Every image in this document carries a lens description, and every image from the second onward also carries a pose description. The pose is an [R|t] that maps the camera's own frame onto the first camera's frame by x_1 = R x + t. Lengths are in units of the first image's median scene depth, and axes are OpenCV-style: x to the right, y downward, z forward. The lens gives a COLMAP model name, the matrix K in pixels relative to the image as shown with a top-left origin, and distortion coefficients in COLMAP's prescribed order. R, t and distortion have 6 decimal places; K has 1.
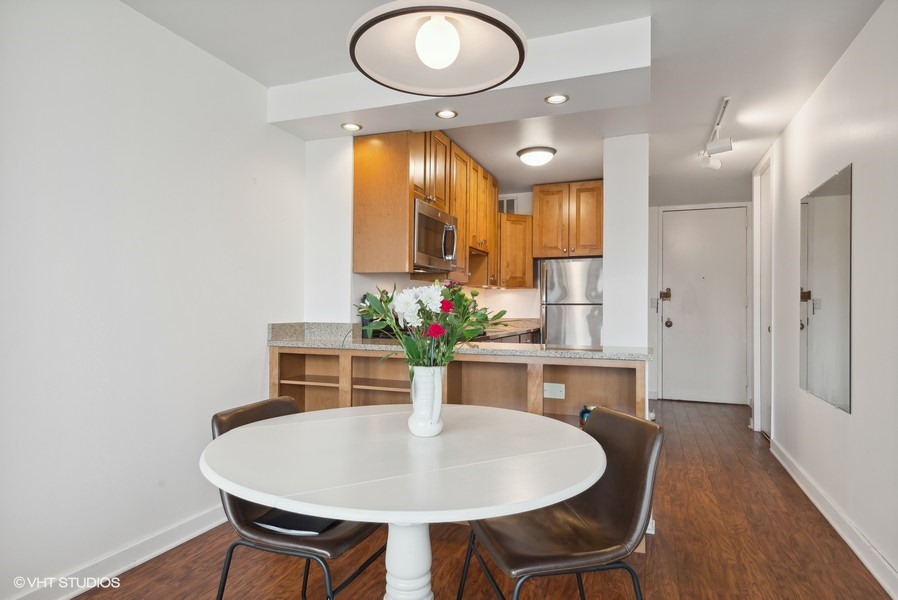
lens RADIAL K [[520.7, 0, 448.6], [0, 520.7, 305.6], [0, 0, 1]] dist [0.002512, 0.000404]
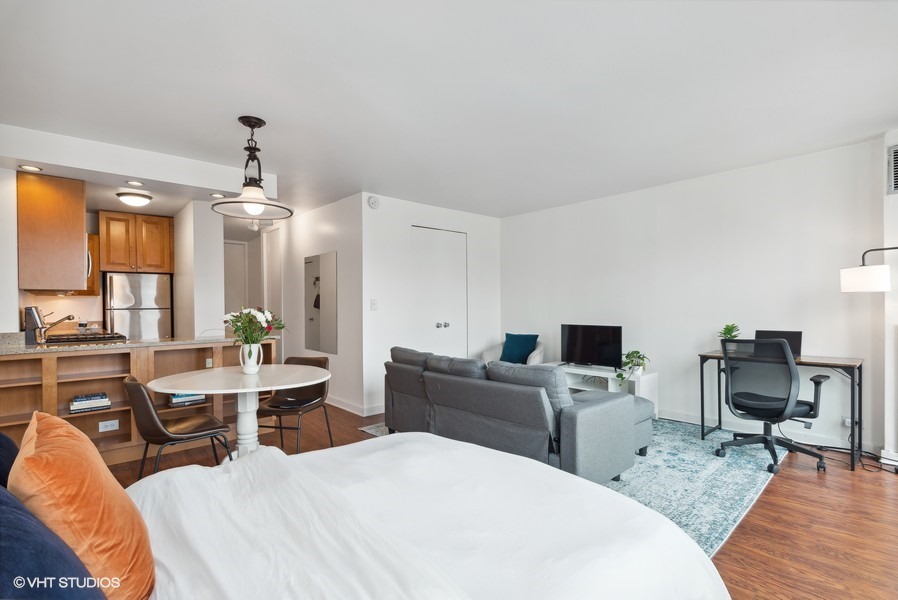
lens RADIAL K [[435.5, 0, 458.5], [0, 435.5, 302.6], [0, 0, 1]] dist [-0.000985, 0.000432]
pose [[0.442895, -0.005364, 0.896557, -0.459819], [0.003616, 0.999985, 0.004196, -0.024803], [-0.896566, 0.001383, 0.442908, -0.227688]]
